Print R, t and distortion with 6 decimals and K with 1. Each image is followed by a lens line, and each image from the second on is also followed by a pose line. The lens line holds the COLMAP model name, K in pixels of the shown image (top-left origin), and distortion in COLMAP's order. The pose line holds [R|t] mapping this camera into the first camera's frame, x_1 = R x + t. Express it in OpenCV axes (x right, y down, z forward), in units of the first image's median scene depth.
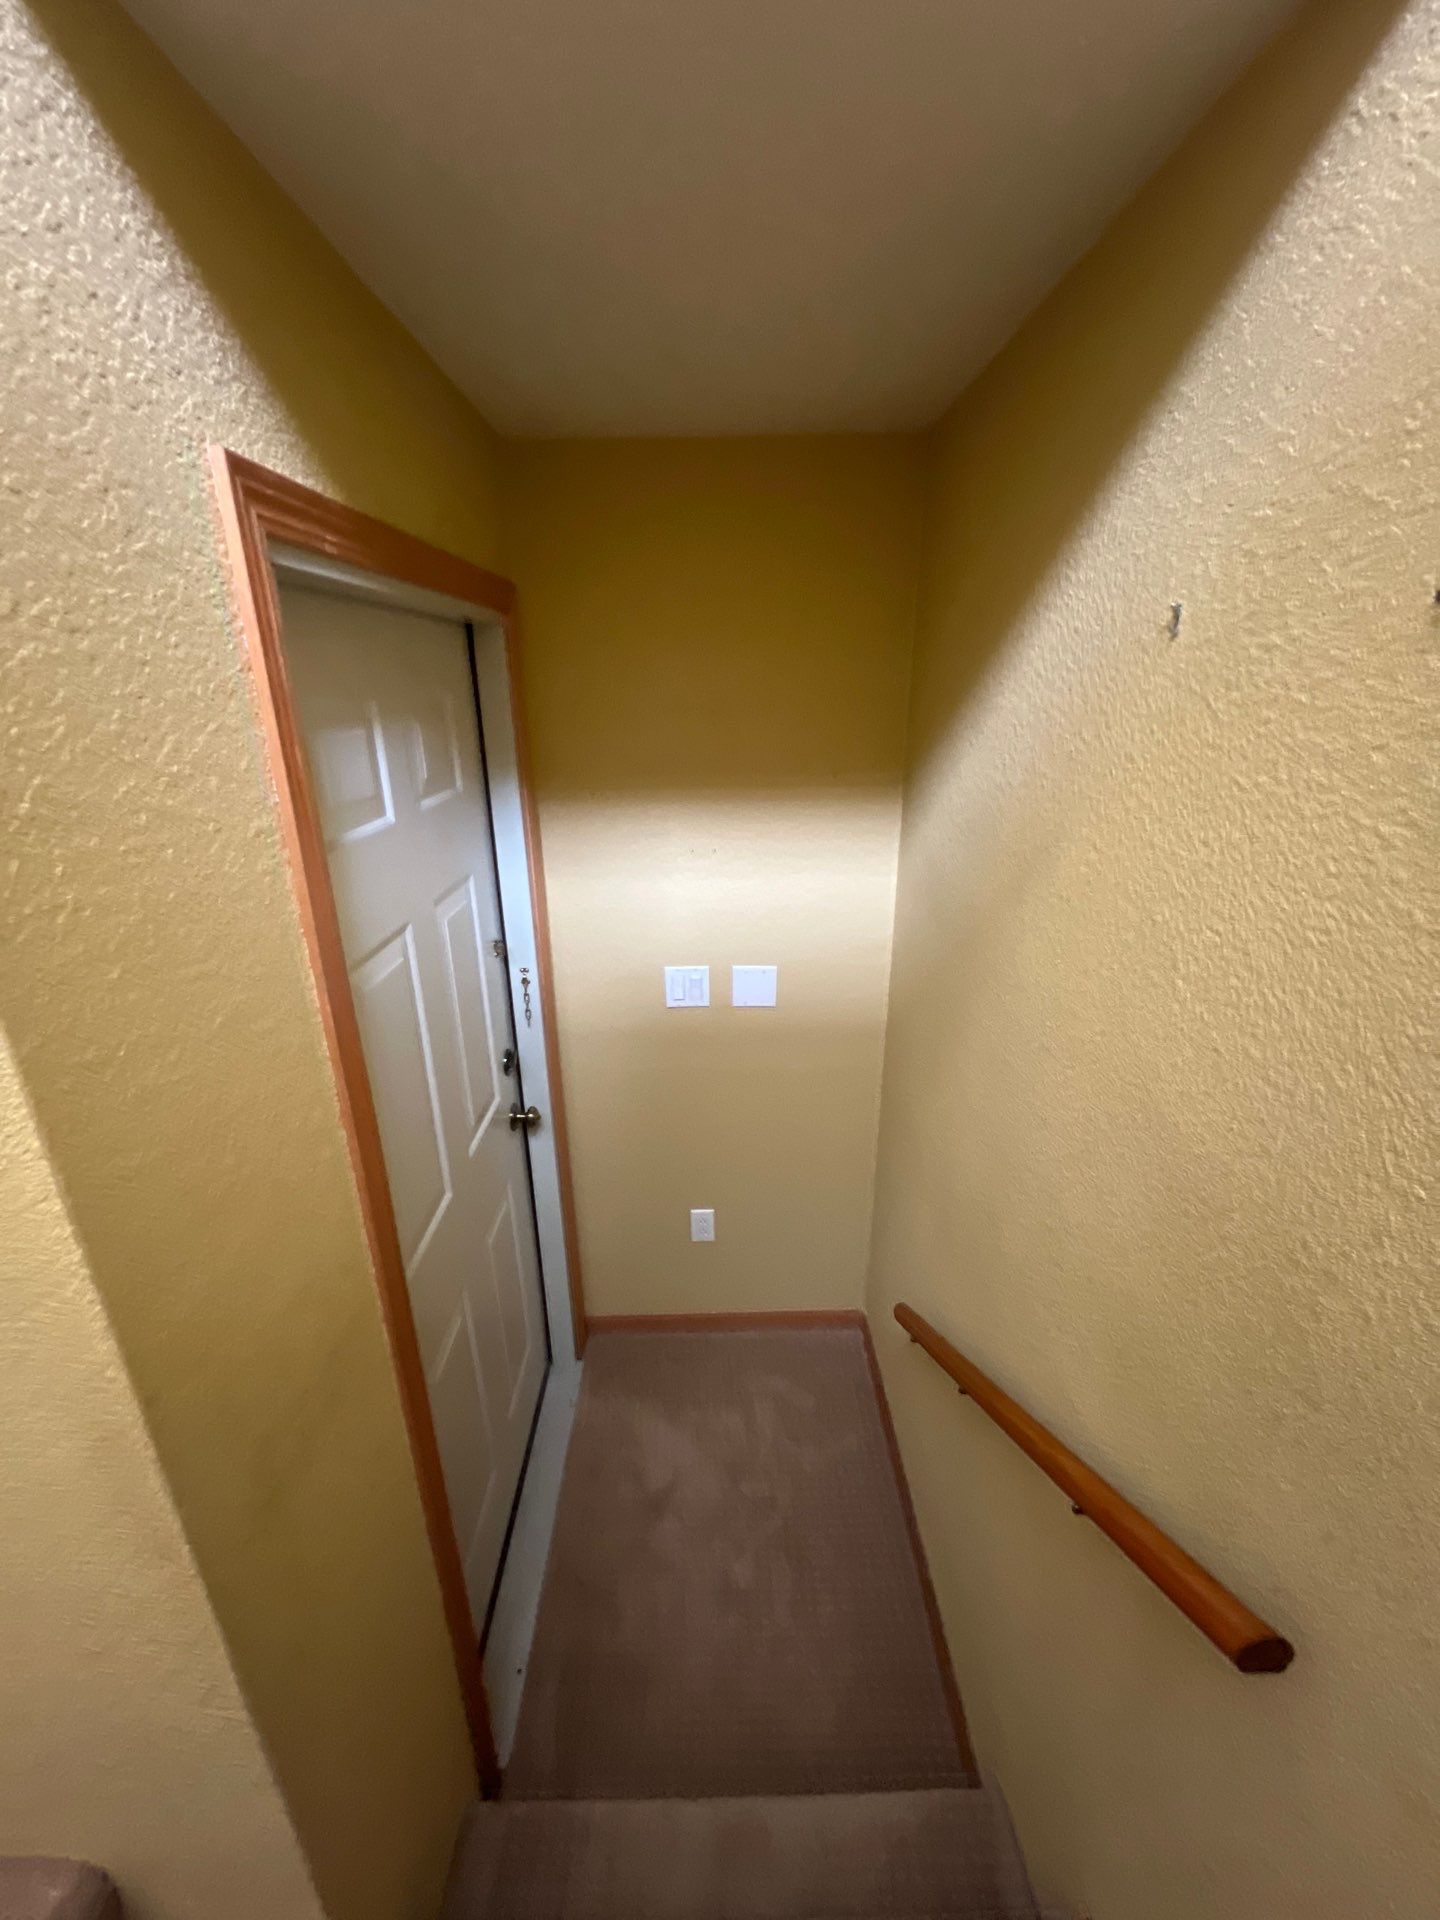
lens RADIAL K [[772.7, 0, 720.7], [0, 772.7, 961.7], [0, 0, 1]] dist [0.000276, -0.000284]
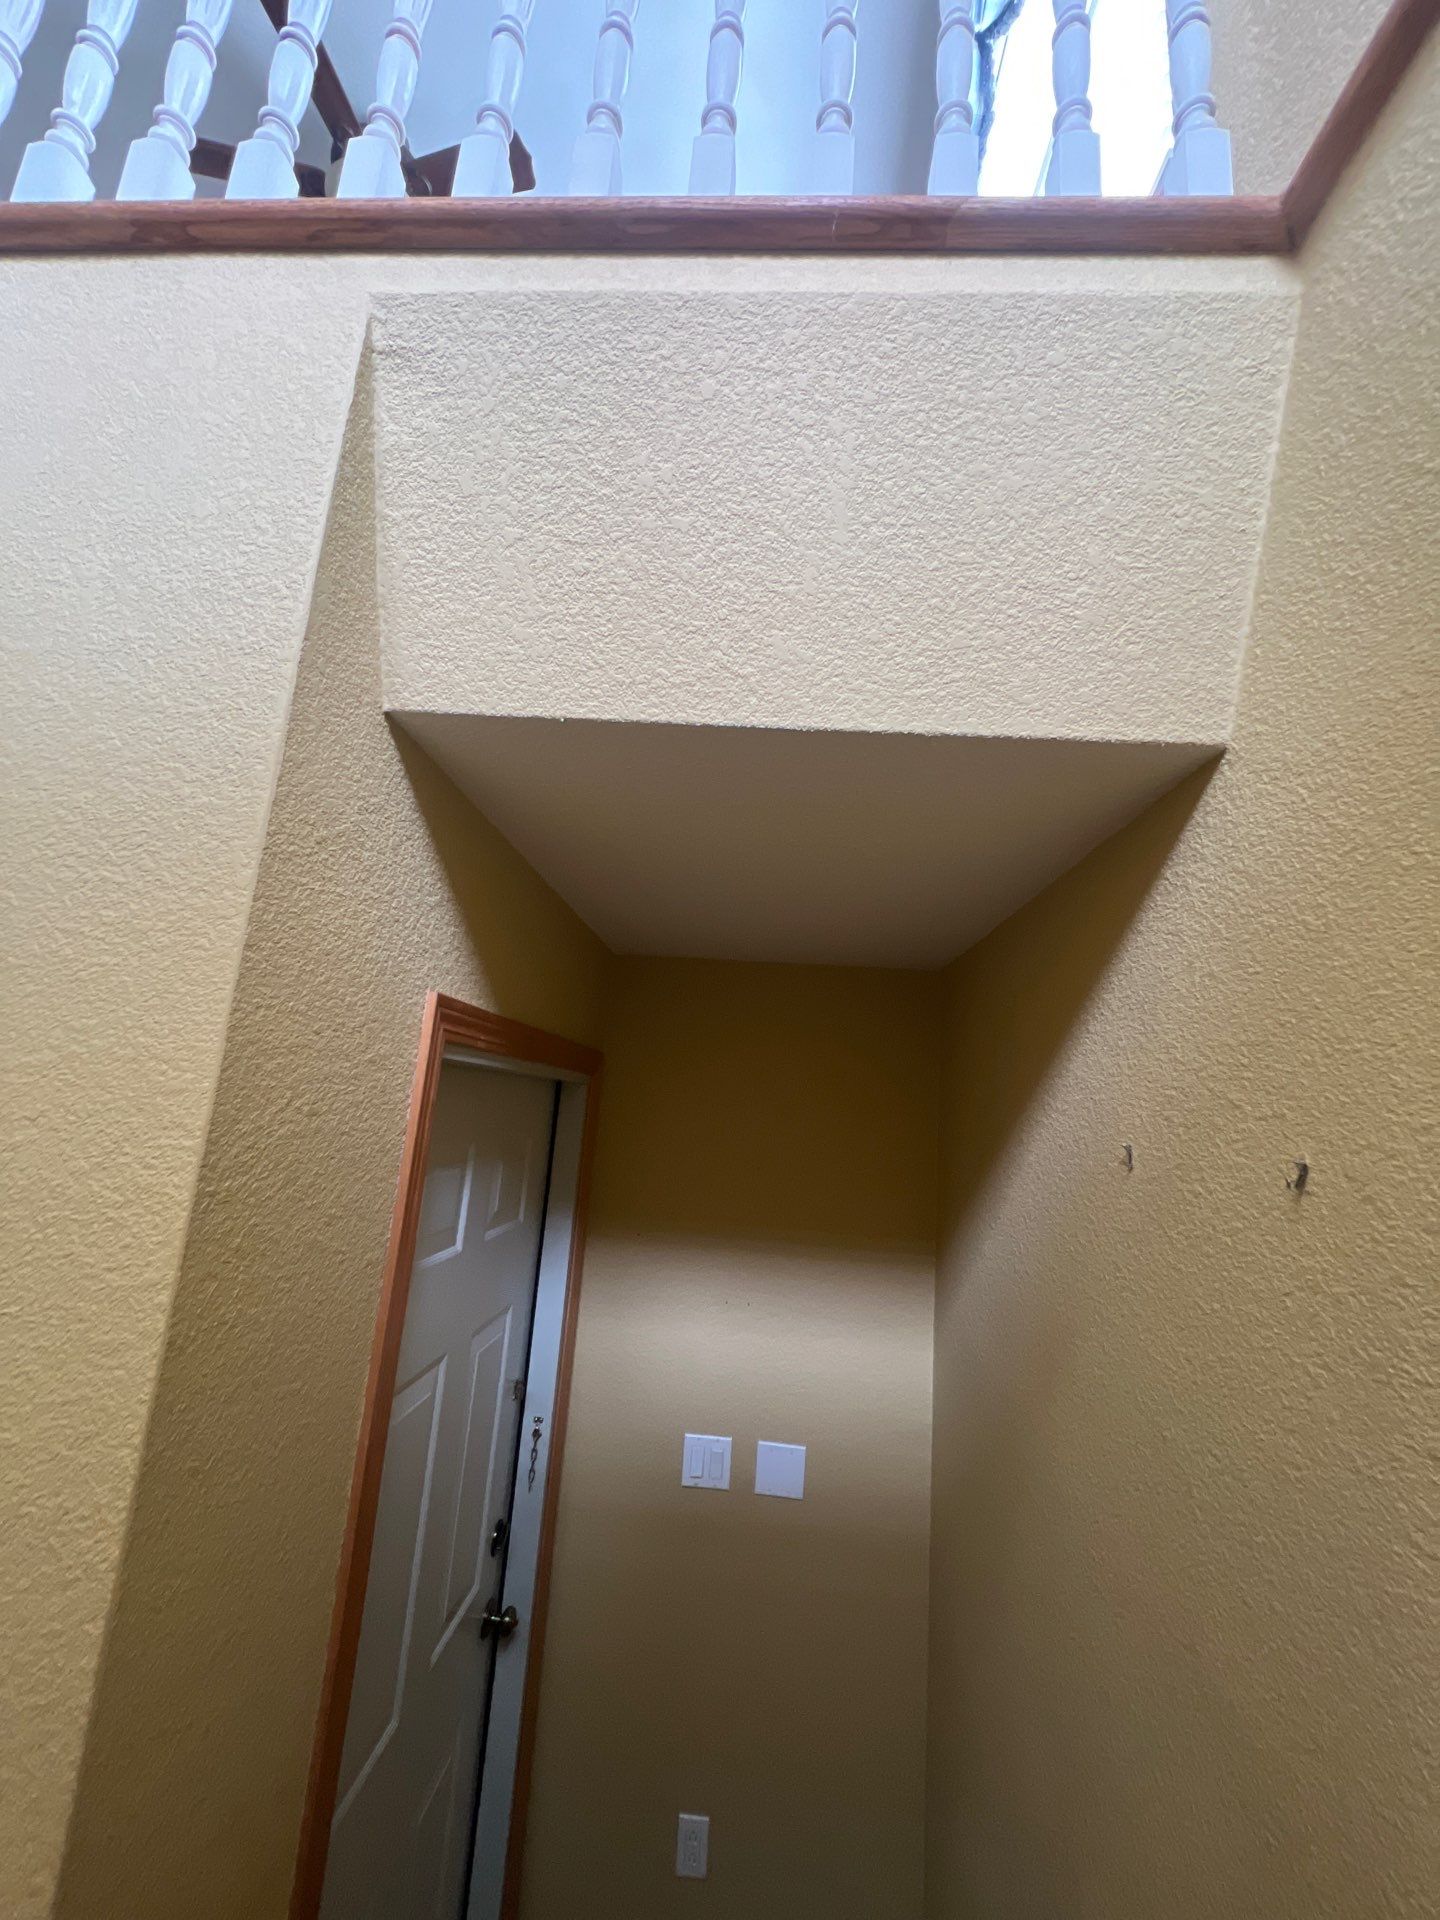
lens RADIAL K [[772.7, 0, 720.5], [0, 772.7, 961.4], [0, 0, 1]] dist [0.000276, -0.000284]
pose [[0.994568, 0.068986, -0.077943, 0.009162], [-0.099441, 0.850978, -0.515702, -0.002444], [0.030752, 0.520652, 0.853215, -0.259697]]
